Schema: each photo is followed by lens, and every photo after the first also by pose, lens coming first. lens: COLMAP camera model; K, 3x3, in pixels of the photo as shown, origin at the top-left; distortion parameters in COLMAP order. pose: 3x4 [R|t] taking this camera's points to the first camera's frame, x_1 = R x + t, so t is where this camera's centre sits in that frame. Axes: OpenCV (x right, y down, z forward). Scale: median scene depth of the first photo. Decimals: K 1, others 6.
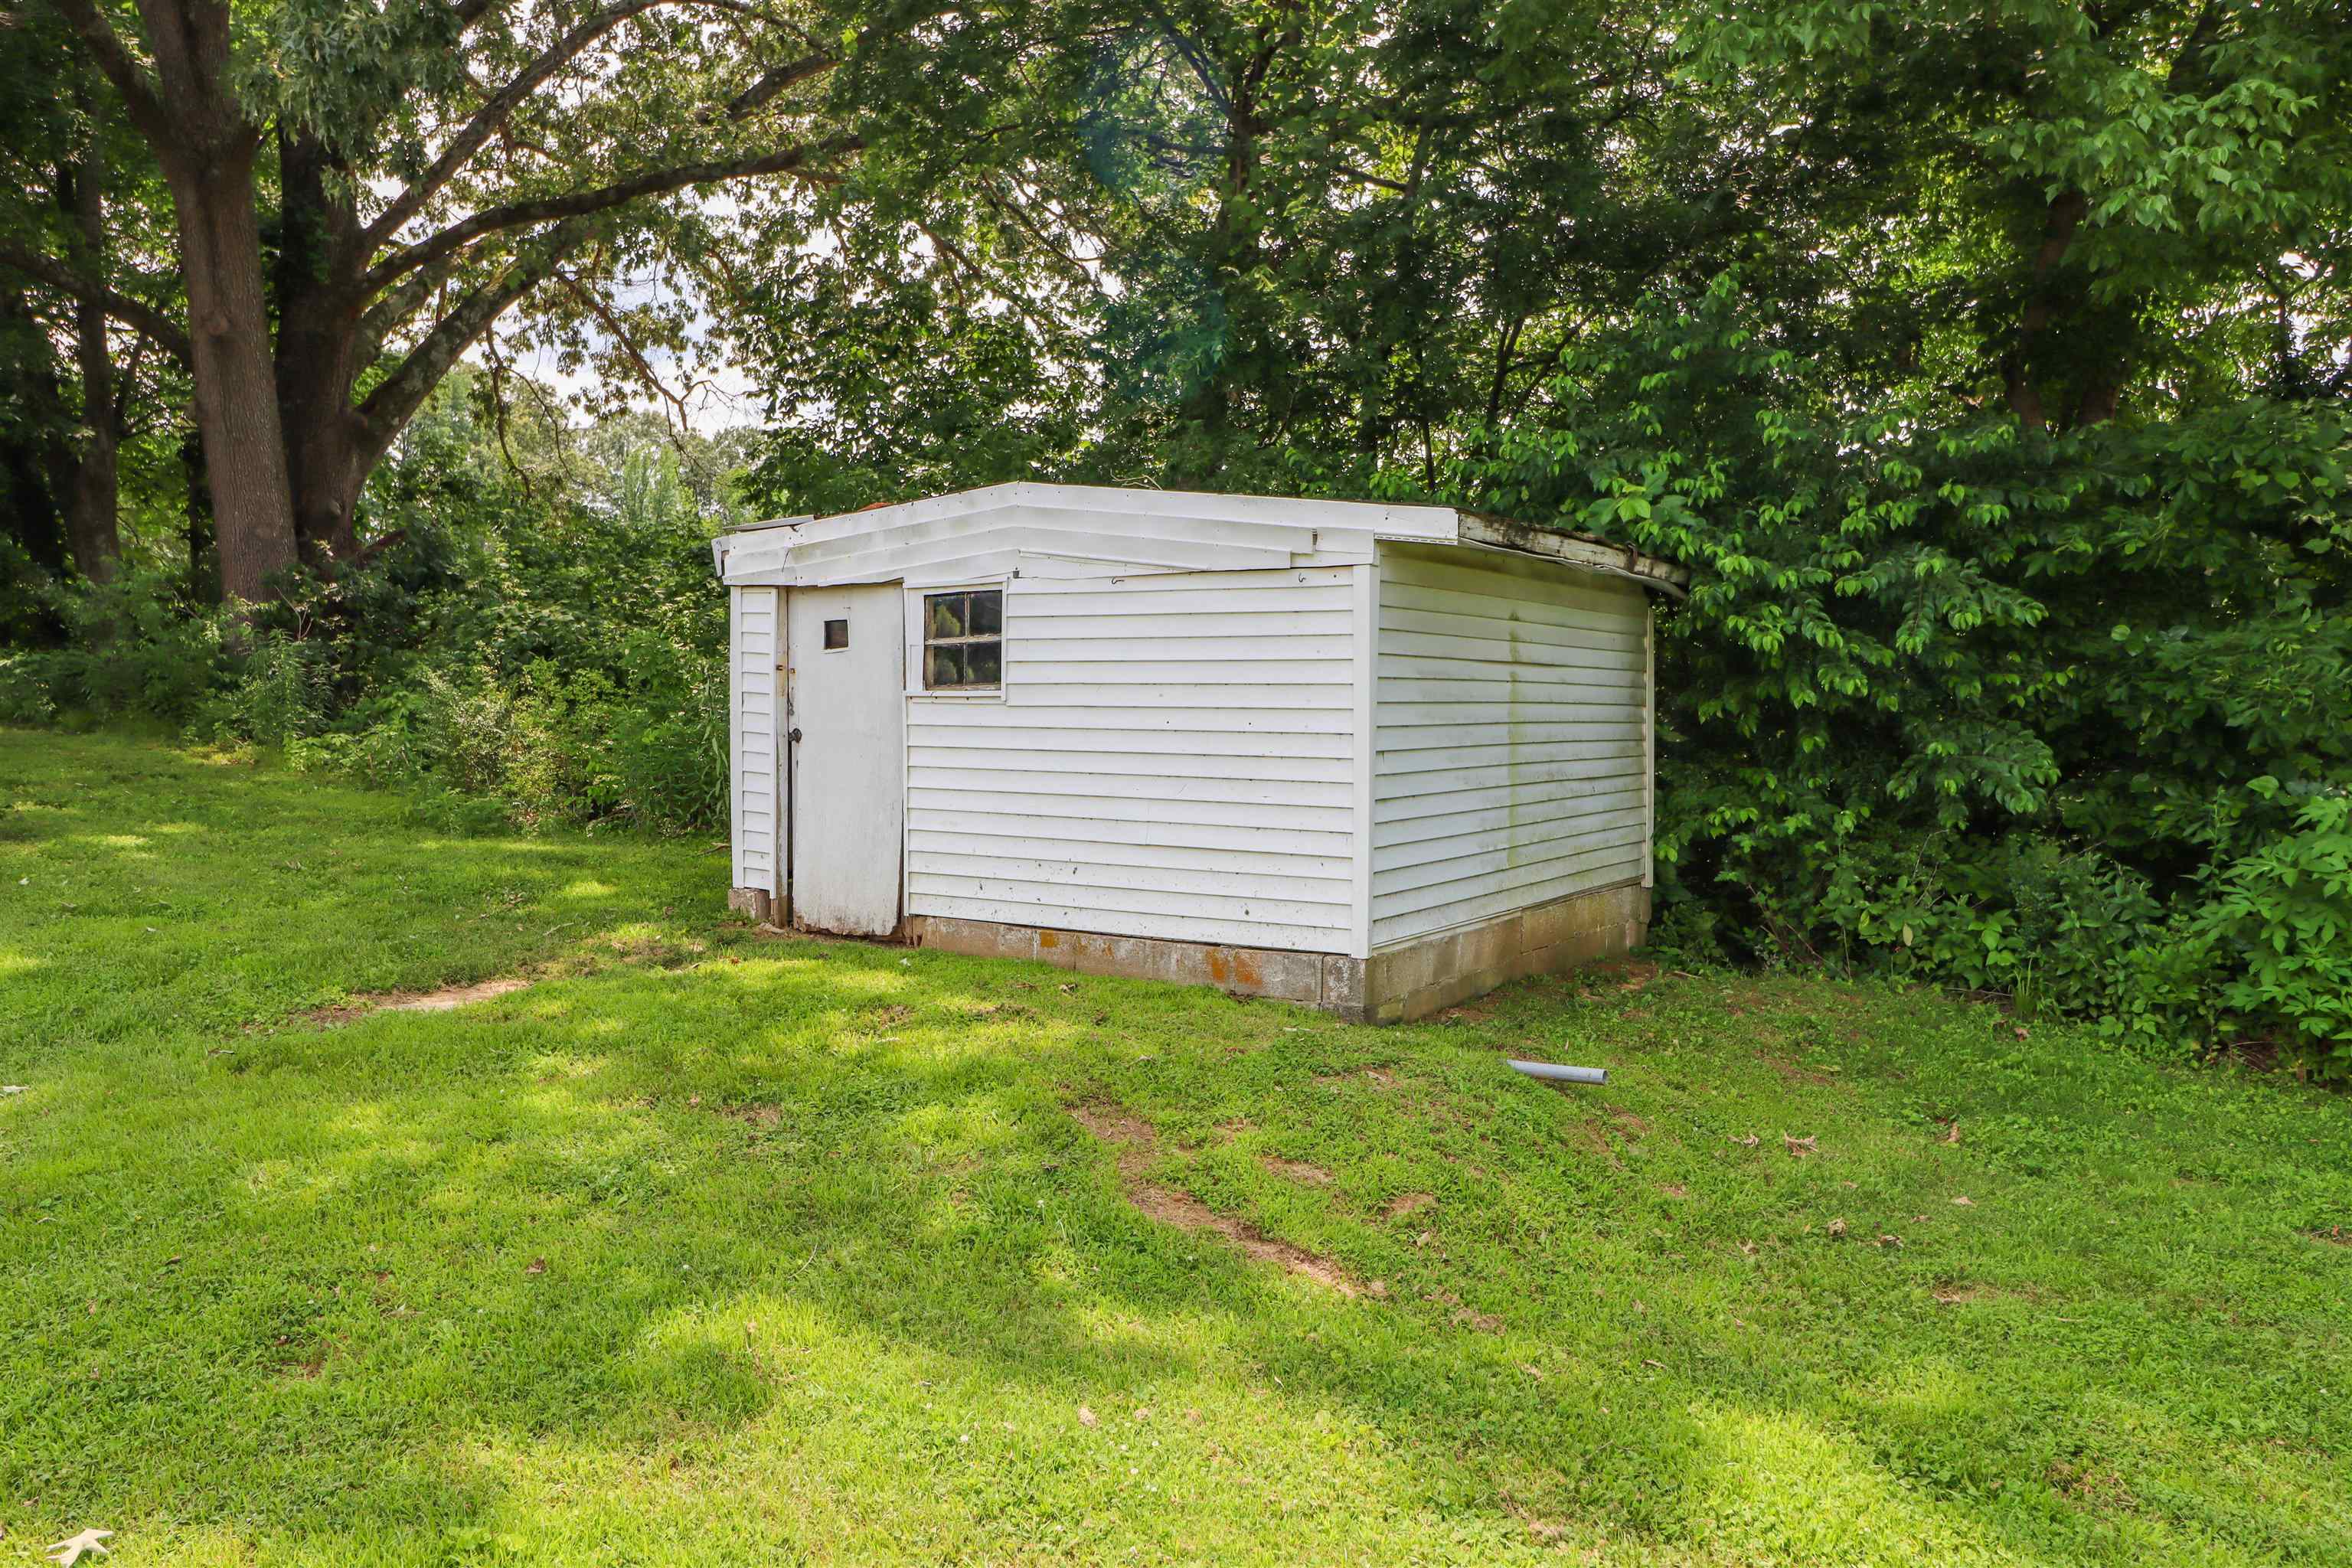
lens RADIAL K [[1858.8, 0, 1176.0], [0, 1858.8, 784.0], [0, 0, 1]] dist [0.010376, 0.002695]
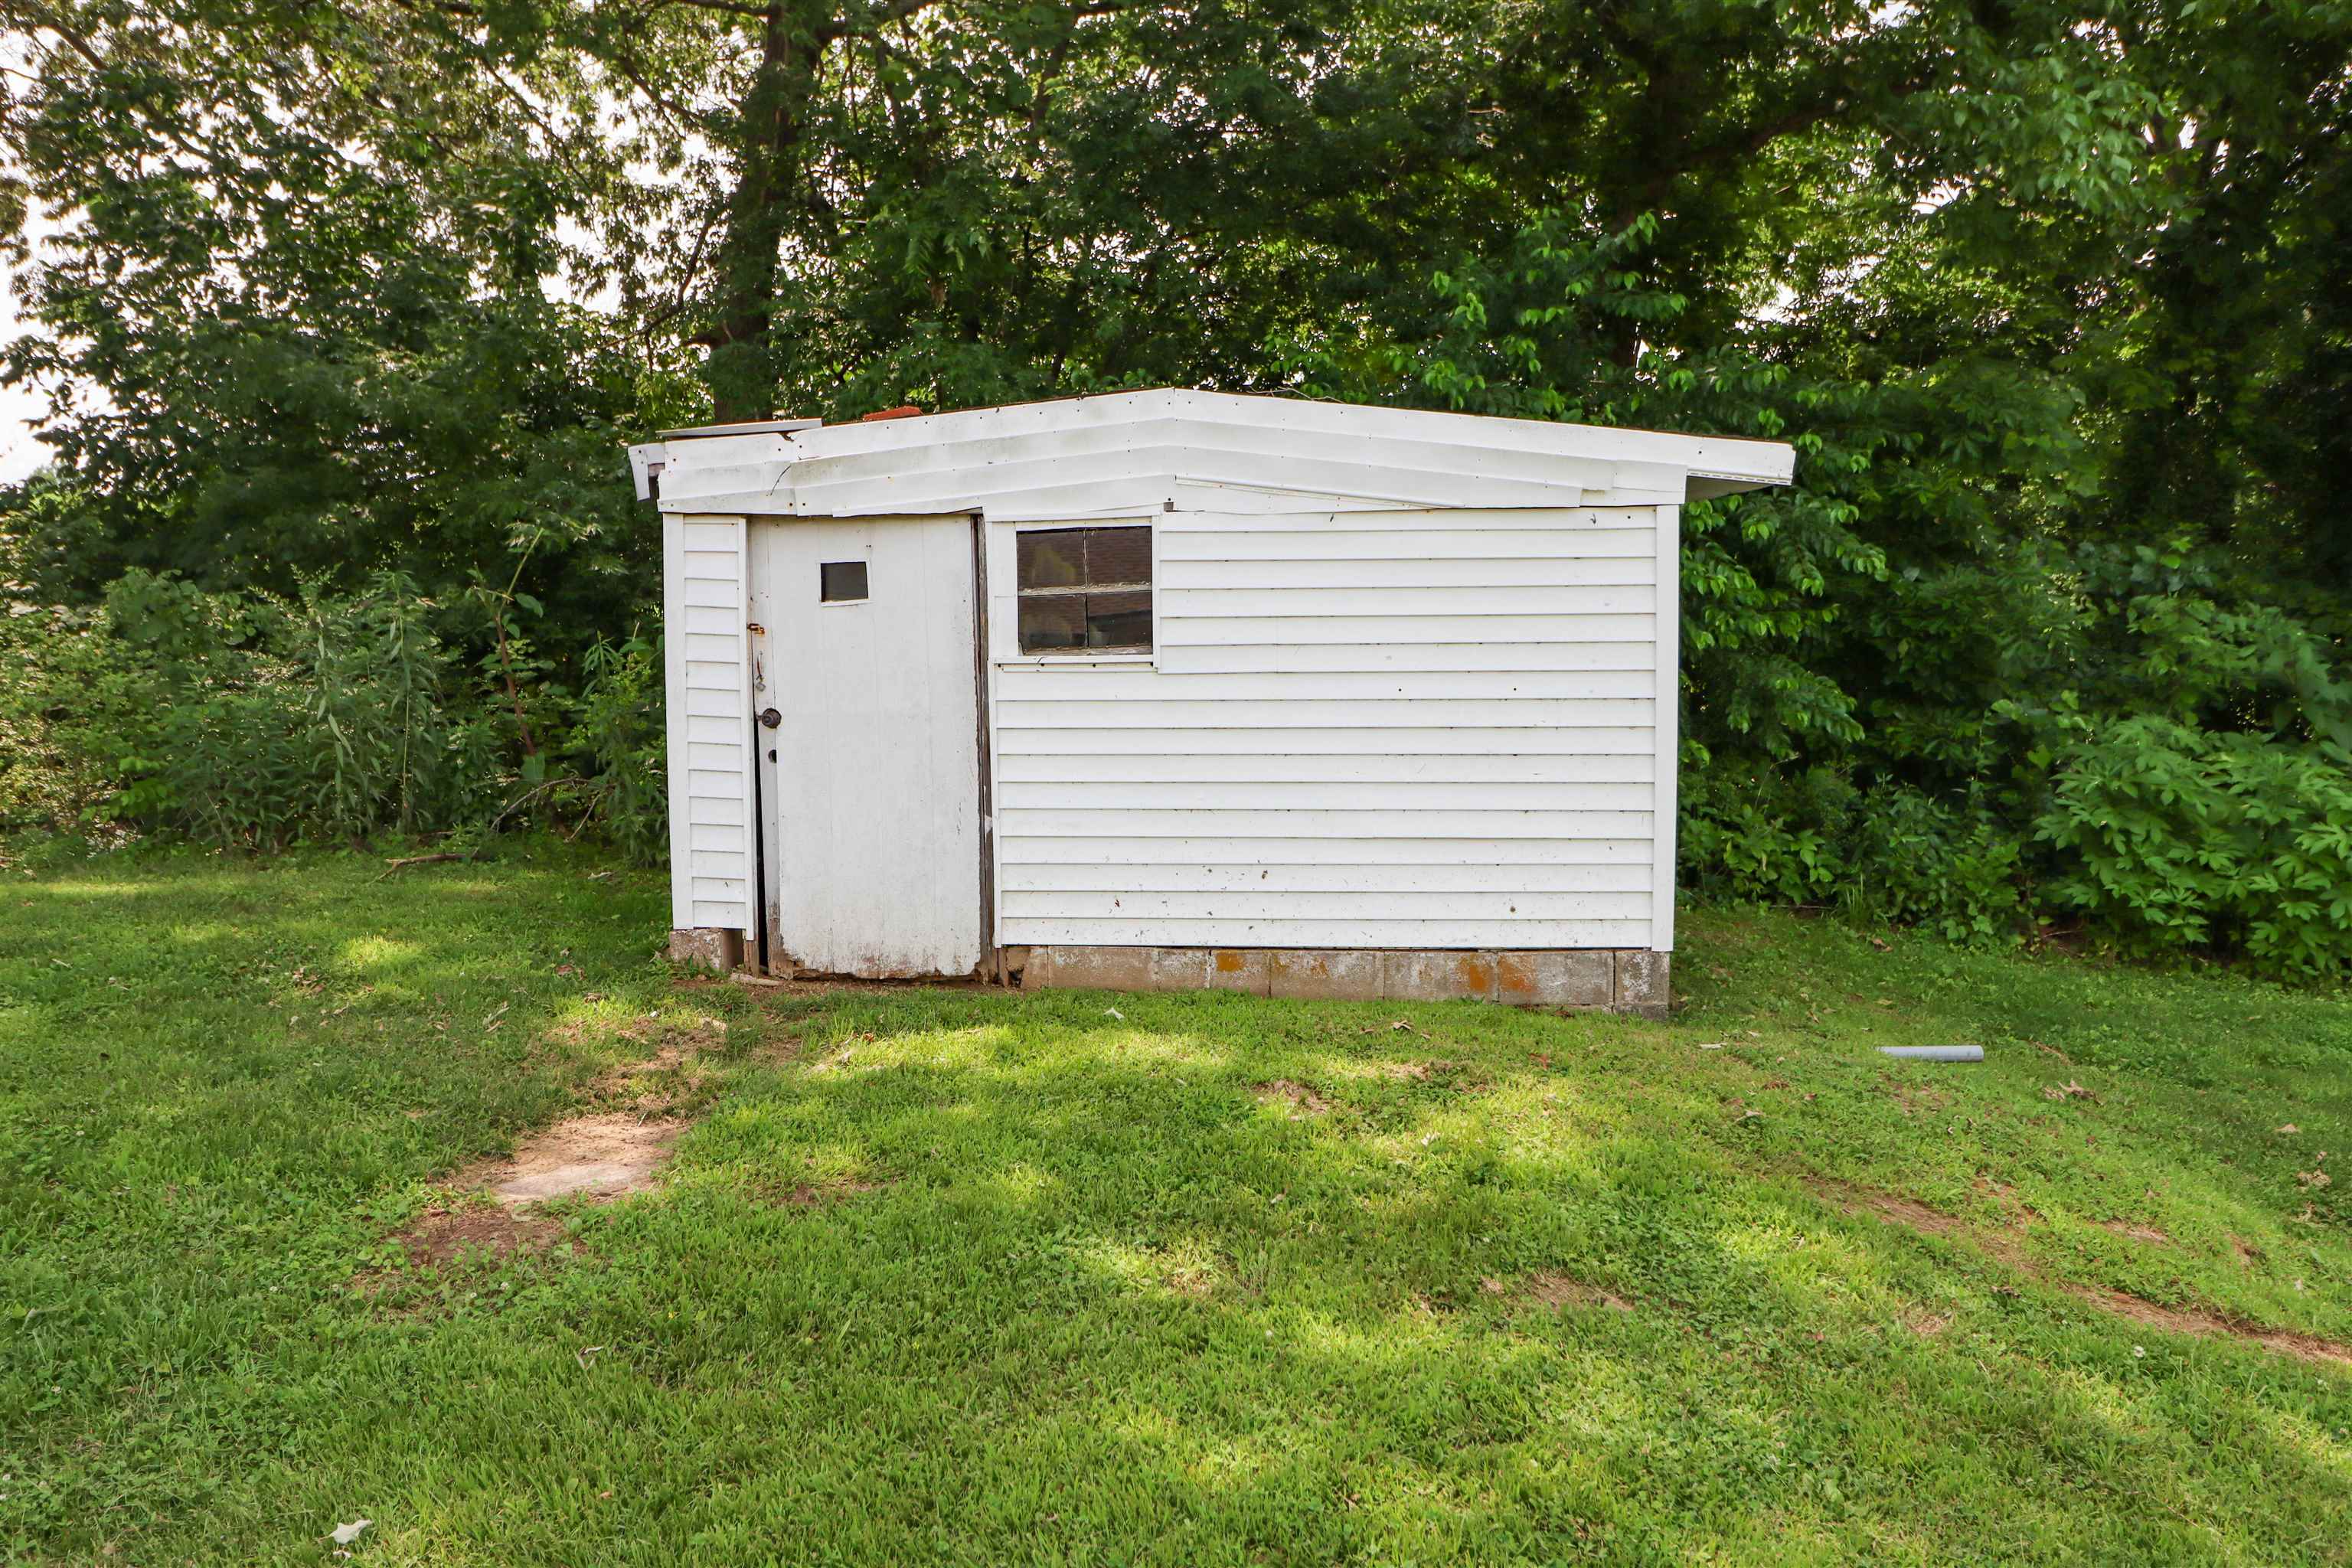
lens RADIAL K [[1767.7, 0, 1175.9], [0, 1767.7, 789.5], [0, 0, 1]] dist [0.002681, 0.000386]
pose [[0.871004, -0.061514, 0.487410, -0.445681], [0.036775, 0.997510, 0.060174, -0.037169], [-0.489898, -0.034487, 0.871097, 0.332364]]
